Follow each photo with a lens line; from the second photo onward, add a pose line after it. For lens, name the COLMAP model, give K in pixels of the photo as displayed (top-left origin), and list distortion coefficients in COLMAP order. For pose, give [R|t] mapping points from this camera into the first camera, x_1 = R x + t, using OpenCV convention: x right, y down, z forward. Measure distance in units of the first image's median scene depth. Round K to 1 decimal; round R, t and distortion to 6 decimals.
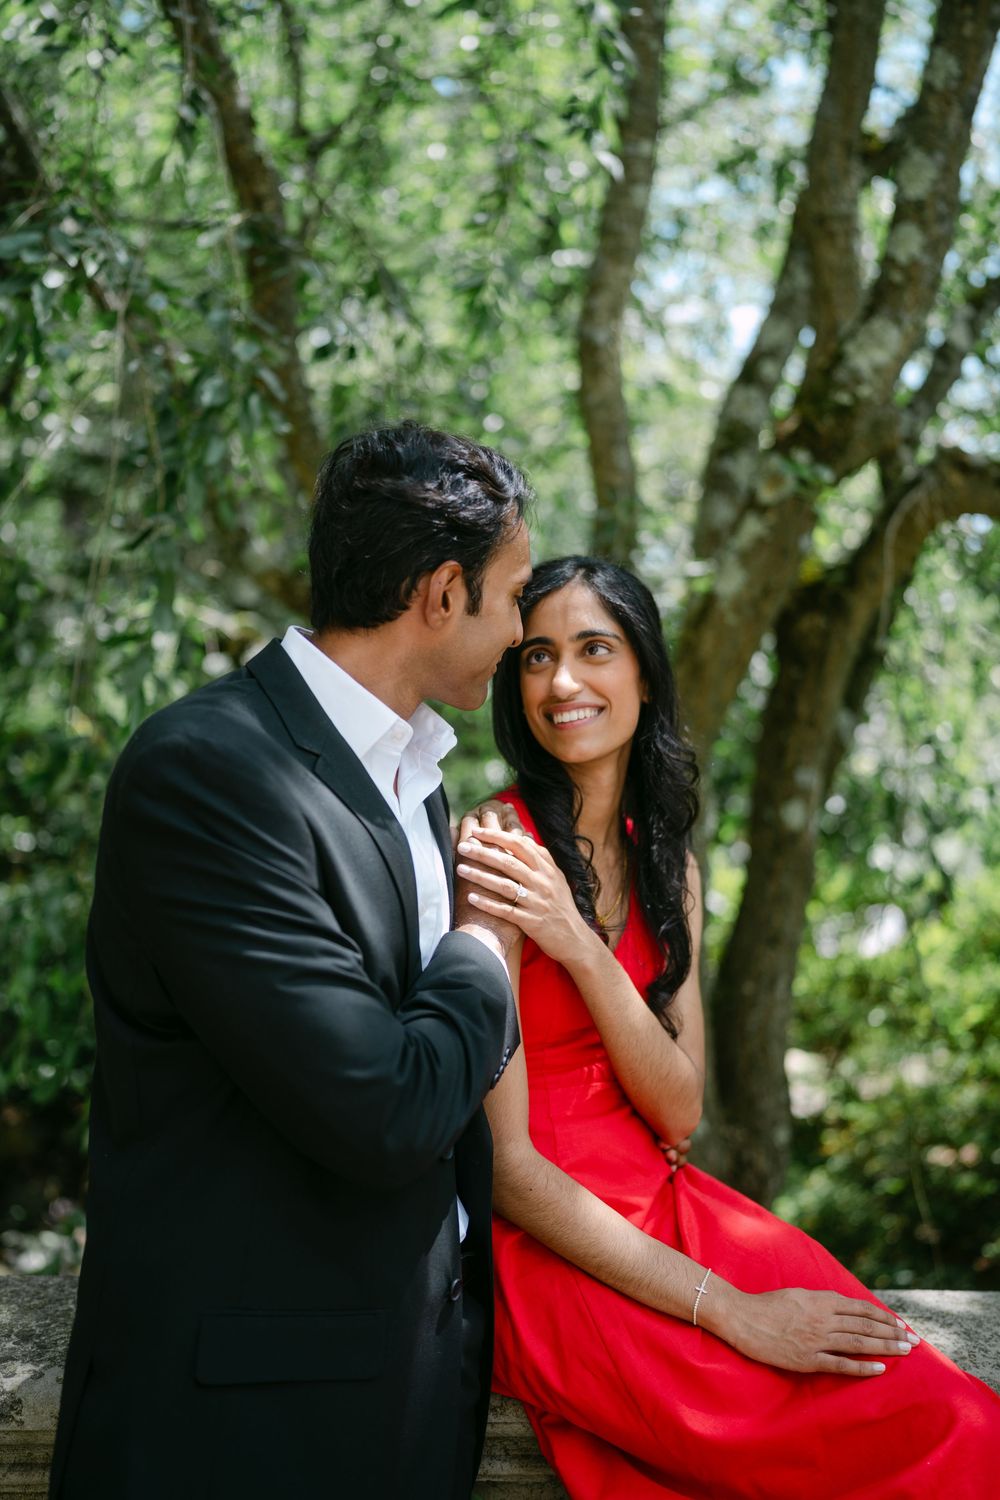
lens RADIAL K [[1425.0, 0, 500.0], [0, 1425.0, 750.0], [0, 0, 1]] dist [-0.059543, 0.165601]
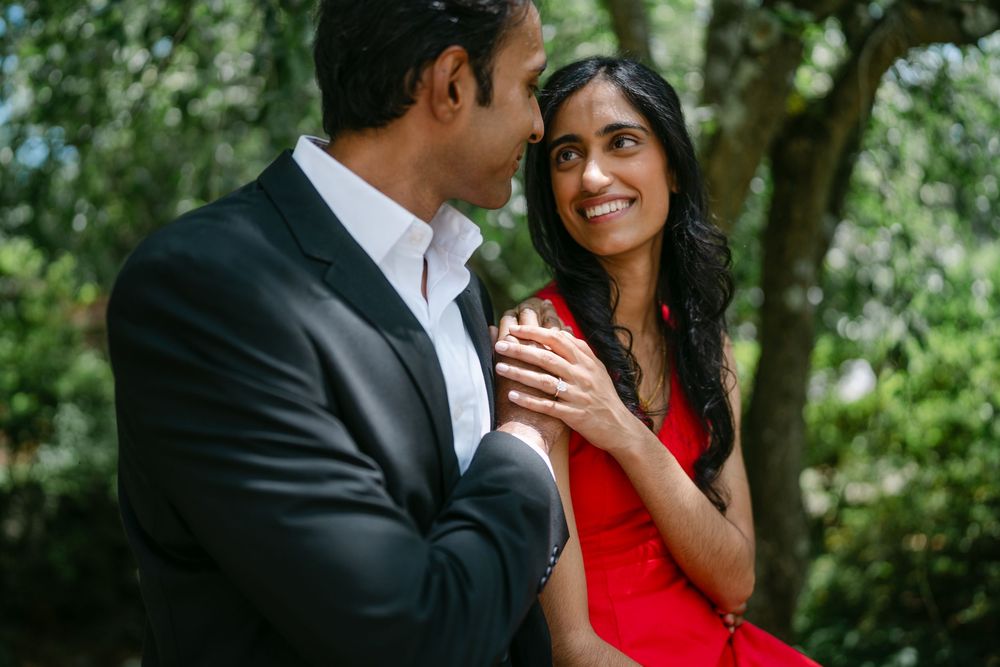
lens RADIAL K [[950.0, 0, 473.5], [0, 950.0, 334.8], [0, 0, 1]] dist [-0.059543, 0.165601]
pose [[0.991014, -0.075616, -0.110336, 0.029013], [0.082177, 0.995033, 0.056178, 0.020407], [0.105540, -0.064741, 0.992305, 0.320889]]
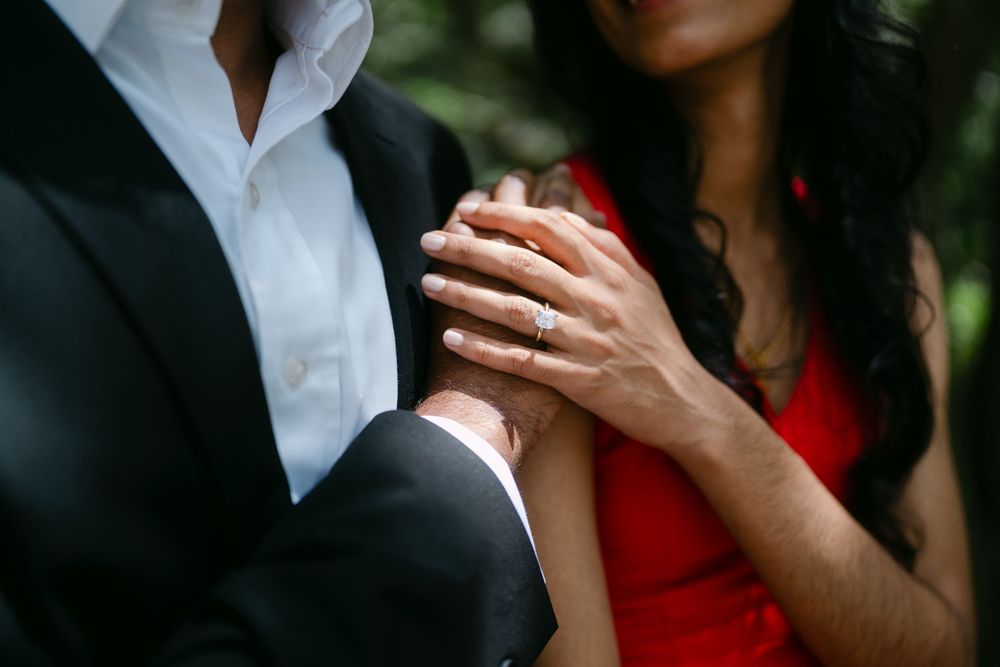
lens RADIAL K [[1001.7, 0, 499.1], [0, 1001.7, 315.8], [0, 0, 1]] dist [-0.023875, 0.192109]
pose [[0.959201, -0.075267, -0.272523, 0.089719], [0.097856, 0.992718, 0.070252, 0.069295], [0.265251, -0.094054, 0.959581, 0.635225]]
